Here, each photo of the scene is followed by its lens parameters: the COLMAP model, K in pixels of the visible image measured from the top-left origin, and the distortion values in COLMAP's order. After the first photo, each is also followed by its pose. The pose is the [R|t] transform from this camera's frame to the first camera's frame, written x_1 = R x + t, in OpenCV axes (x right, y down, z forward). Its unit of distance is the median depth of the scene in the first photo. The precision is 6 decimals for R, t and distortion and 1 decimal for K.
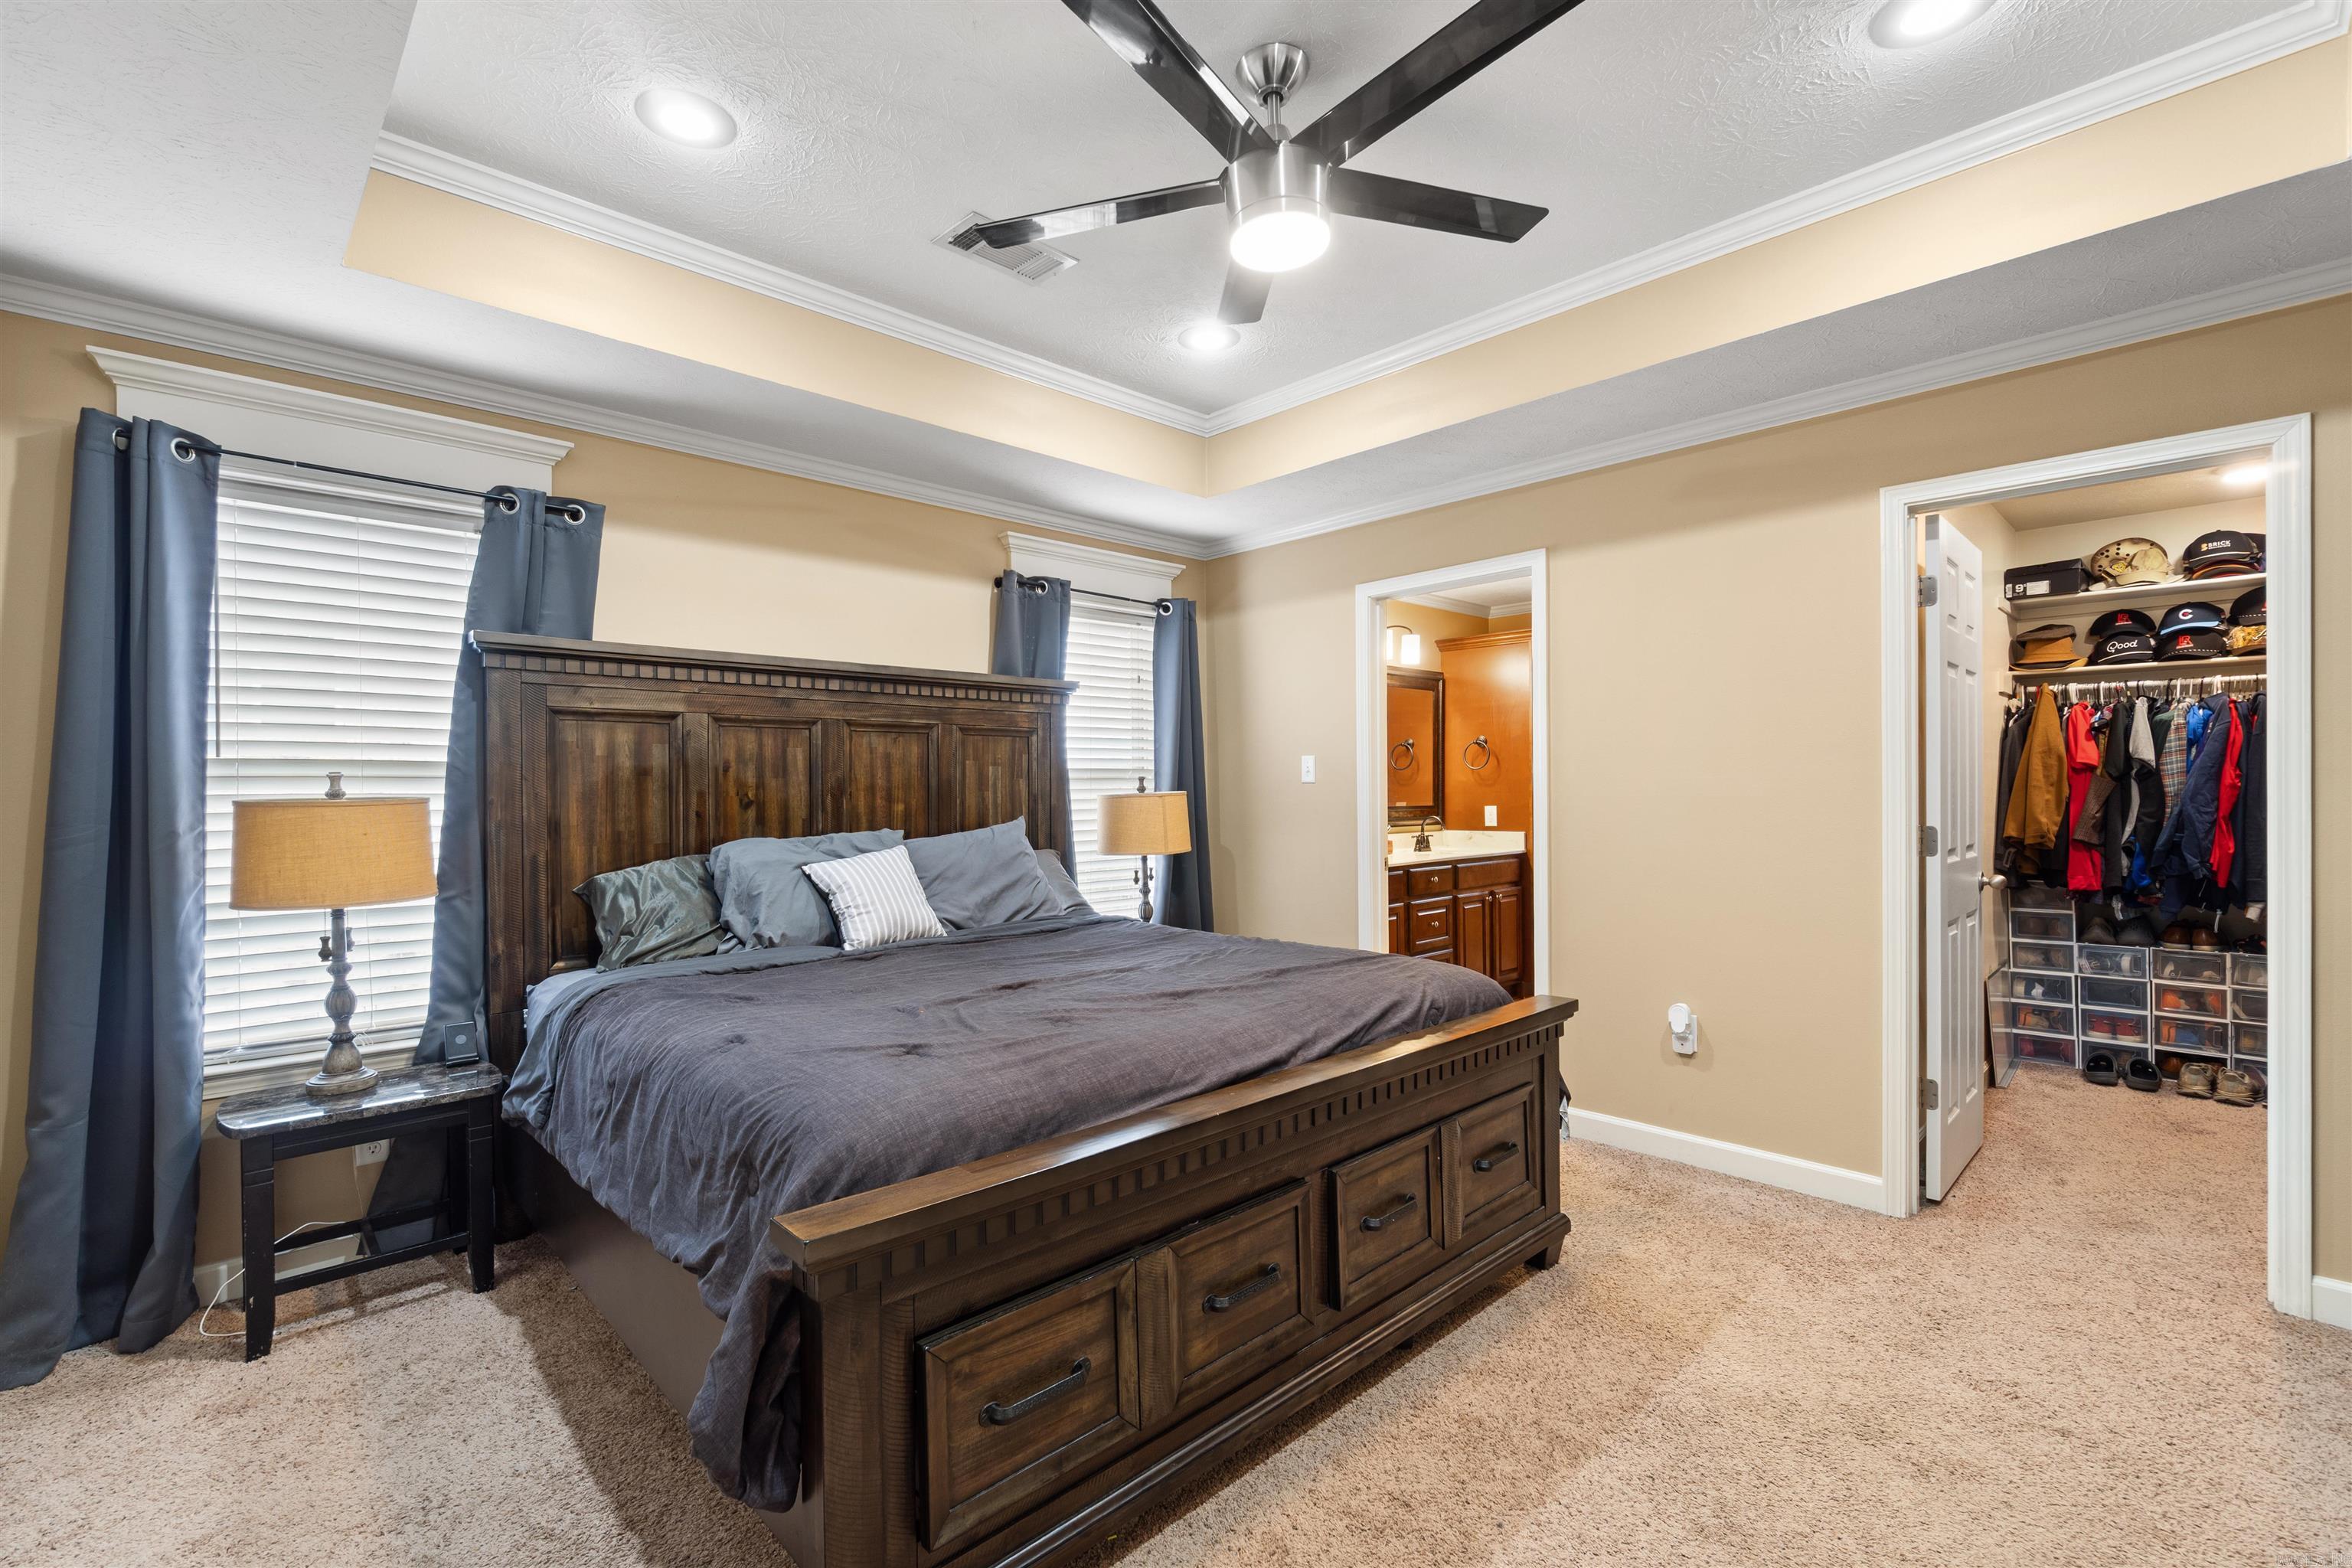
lens RADIAL K [[1012.4, 0, 1174.1], [0, 1012.4, 801.4], [0, 0, 1]] dist [-0.007915, 0.001480]
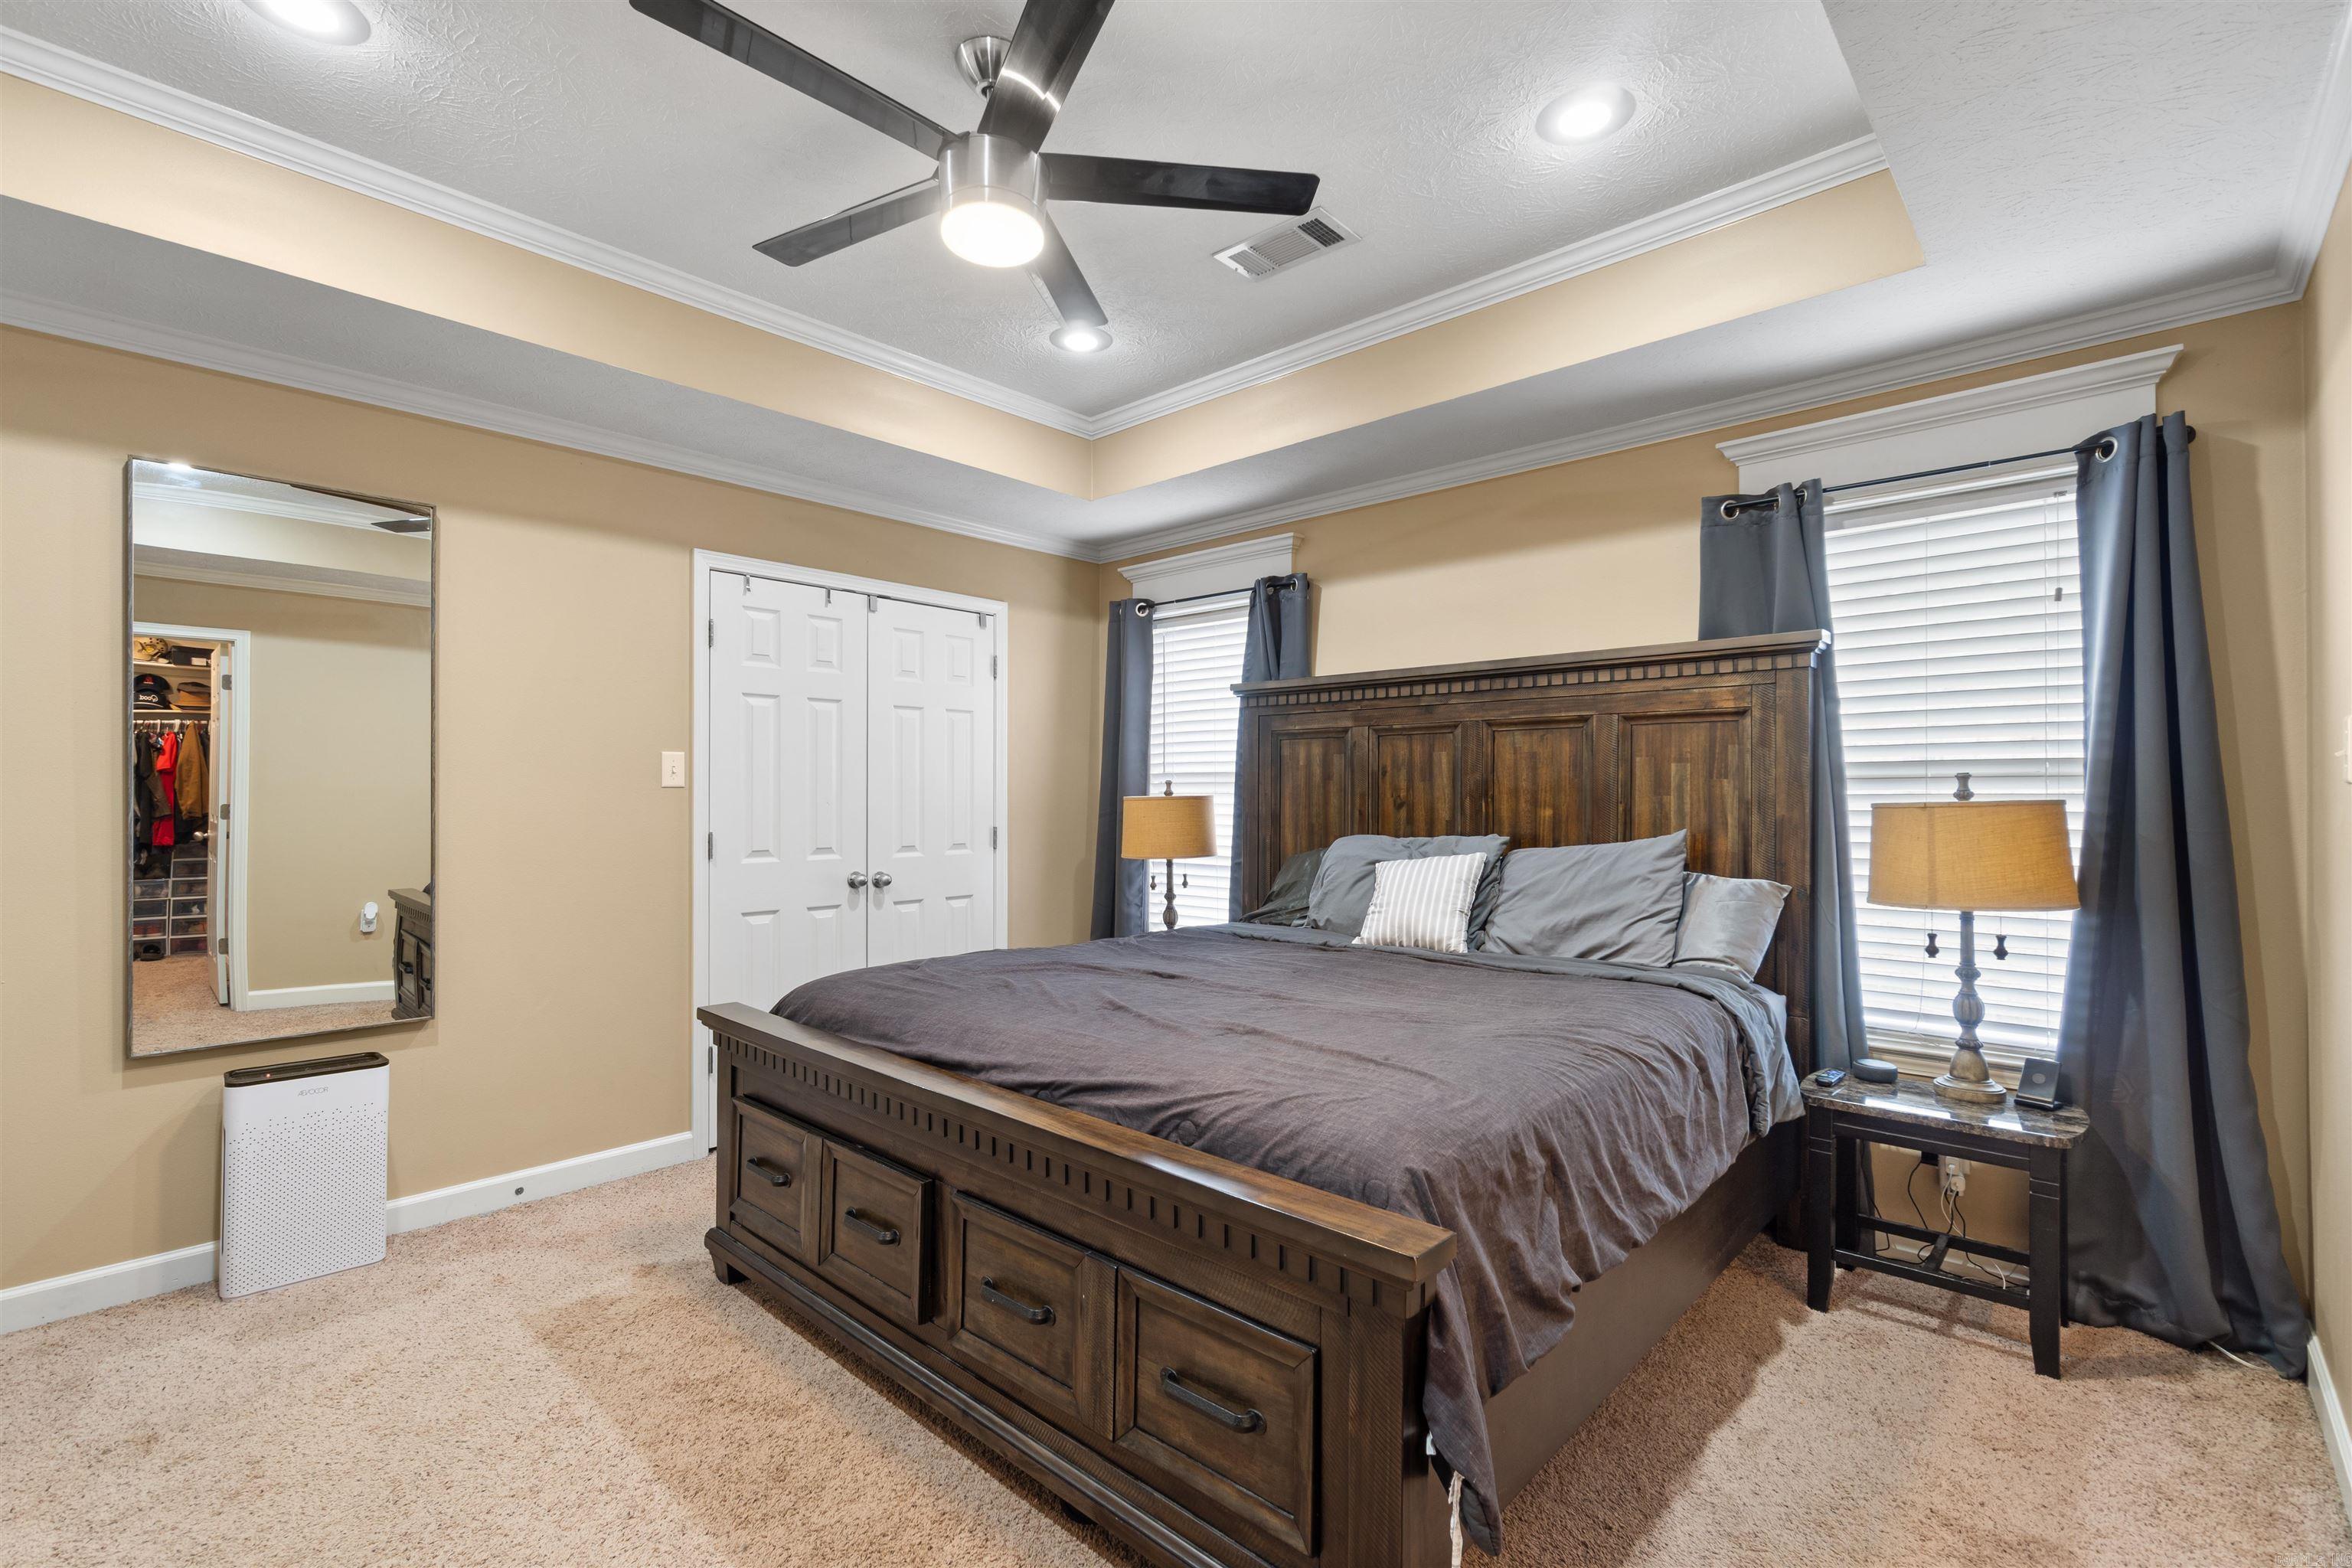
lens RADIAL K [[1063.2, 0, 1188.4], [0, 1063.2, 766.1], [0, 0, 1]] dist [0.037358, 0.000030]
pose [[0.075060, -0.019399, -0.996990, 0.692349], [-0.013398, 0.999701, -0.020461, -0.012676], [0.997089, 0.014893, 0.074777, 0.662661]]
